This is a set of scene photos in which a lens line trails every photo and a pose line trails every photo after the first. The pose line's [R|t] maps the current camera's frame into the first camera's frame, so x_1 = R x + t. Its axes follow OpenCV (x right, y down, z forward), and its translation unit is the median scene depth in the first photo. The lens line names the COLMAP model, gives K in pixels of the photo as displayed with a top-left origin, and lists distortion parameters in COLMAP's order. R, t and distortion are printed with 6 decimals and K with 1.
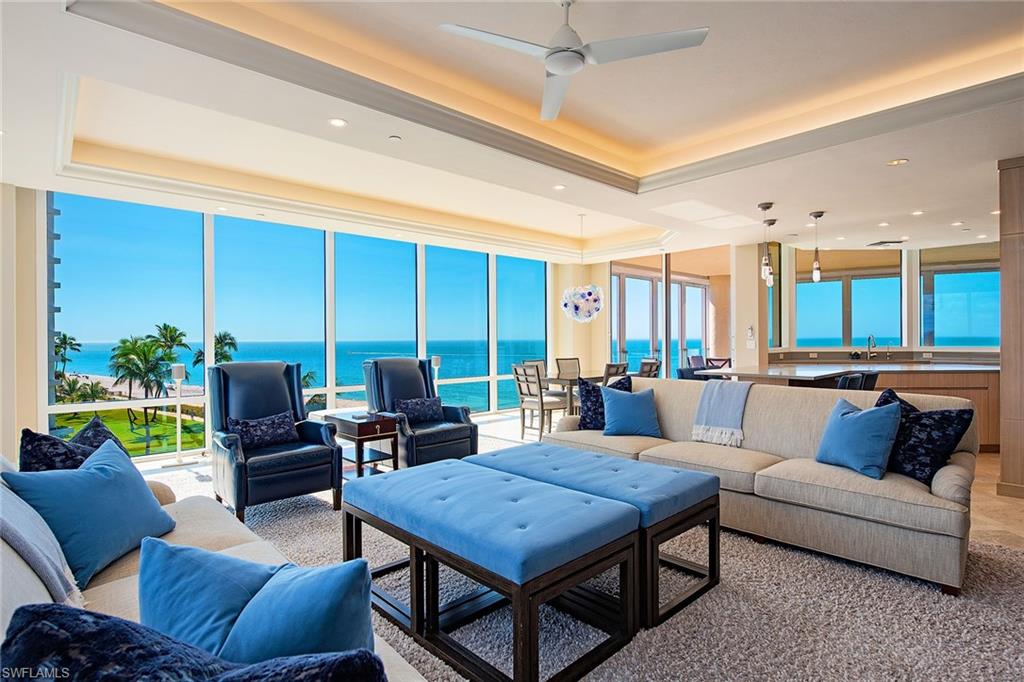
lens RADIAL K [[517.8, 0, 512.0], [0, 517.8, 341.0], [0, 0, 1]] dist [0.002385, 0.000070]
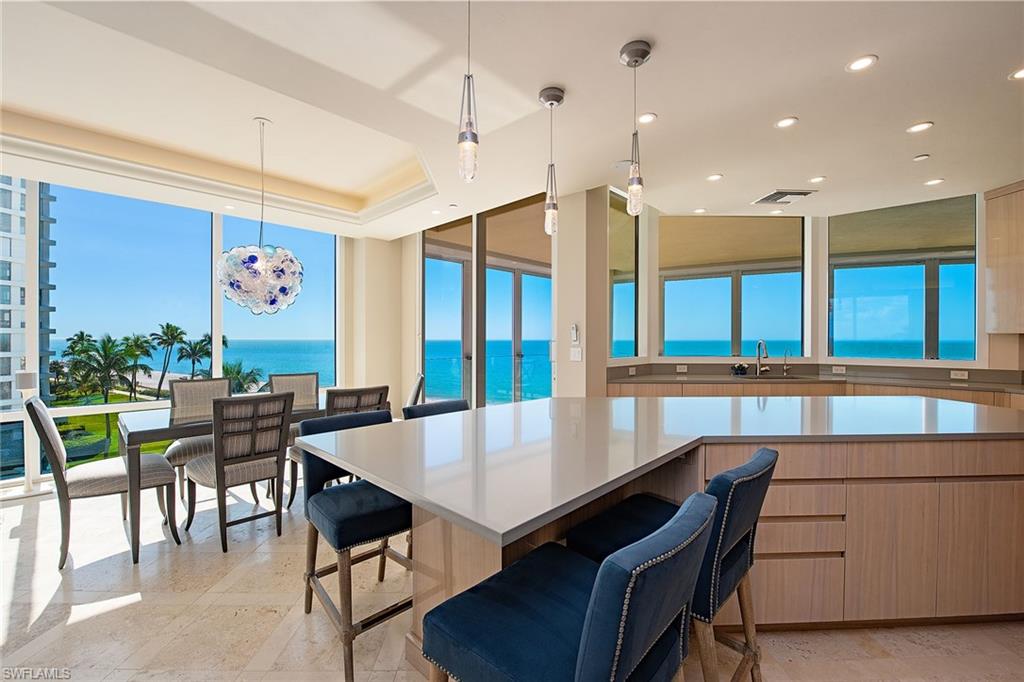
lens RADIAL K [[416.1, 0, 512.0], [0, 416.1, 341.0], [0, 0, 1]] dist [-0.016051, 0.000019]
pose [[0.998190, 0.007852, 0.059619, 0.233167], [-0.007890, 0.999969, 0.000408, -0.005342], [-0.059614, -0.000878, 0.998221, 0.334441]]
